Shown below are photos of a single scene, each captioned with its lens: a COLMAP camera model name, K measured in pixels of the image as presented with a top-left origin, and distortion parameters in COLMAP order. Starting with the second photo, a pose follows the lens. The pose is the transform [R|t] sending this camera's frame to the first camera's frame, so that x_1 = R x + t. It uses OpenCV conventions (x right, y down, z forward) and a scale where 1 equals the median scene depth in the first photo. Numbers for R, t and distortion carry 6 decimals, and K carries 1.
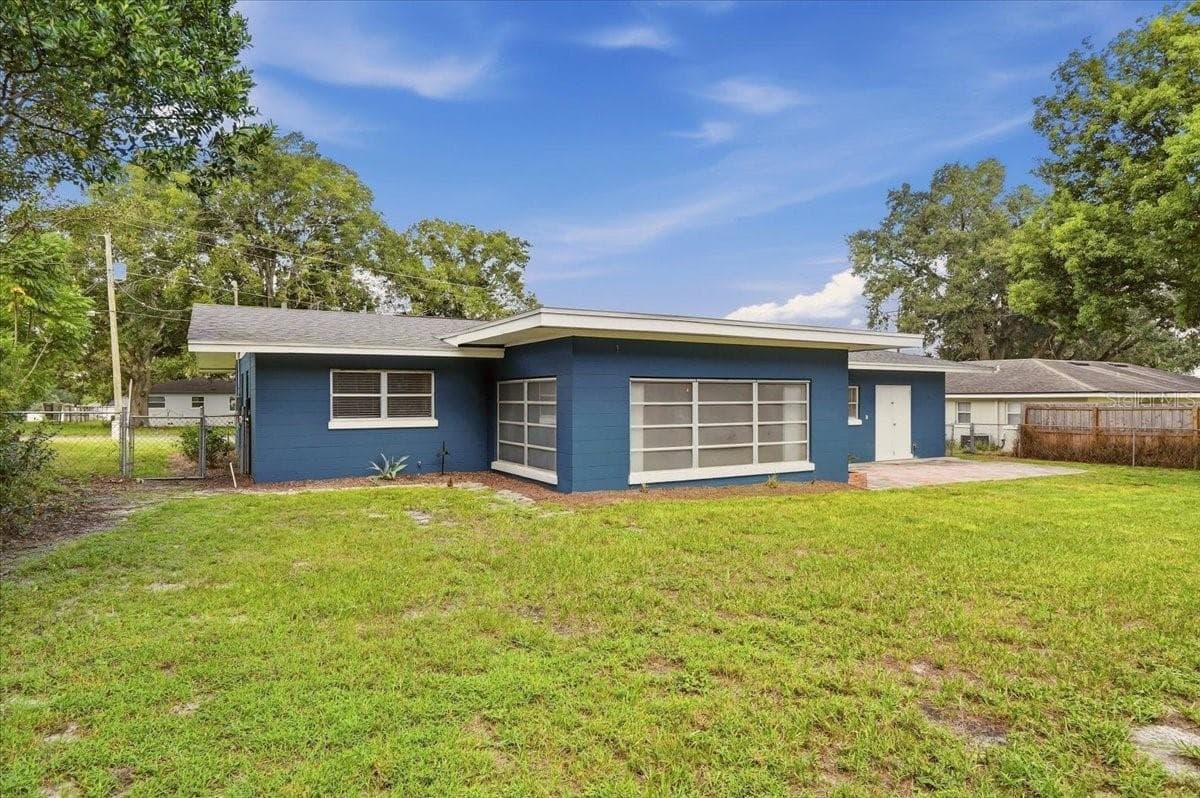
lens RADIAL K [[510.6, 0, 604.6], [0, 510.6, 401.1], [0, 0, 1]] dist [-0.001207, 0.000411]
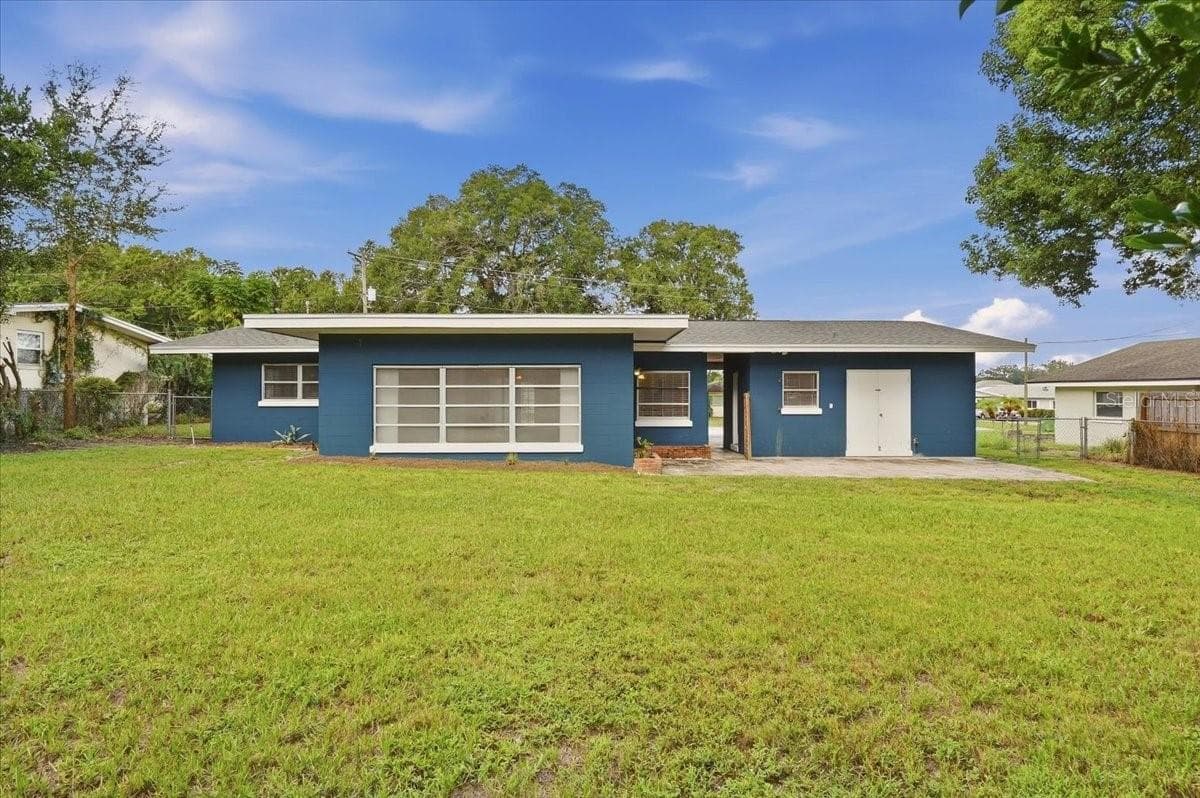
lens RADIAL K [[505.6, 0, 600.0], [0, 505.6, 399.0], [0, 0, 1]] dist [0.000245, 0.000078]
pose [[0.926344, 0.006547, -0.376623, 0.825464], [-0.001076, 0.999891, 0.014734, 0.012724], [0.376678, -0.013243, 0.926250, 0.067219]]
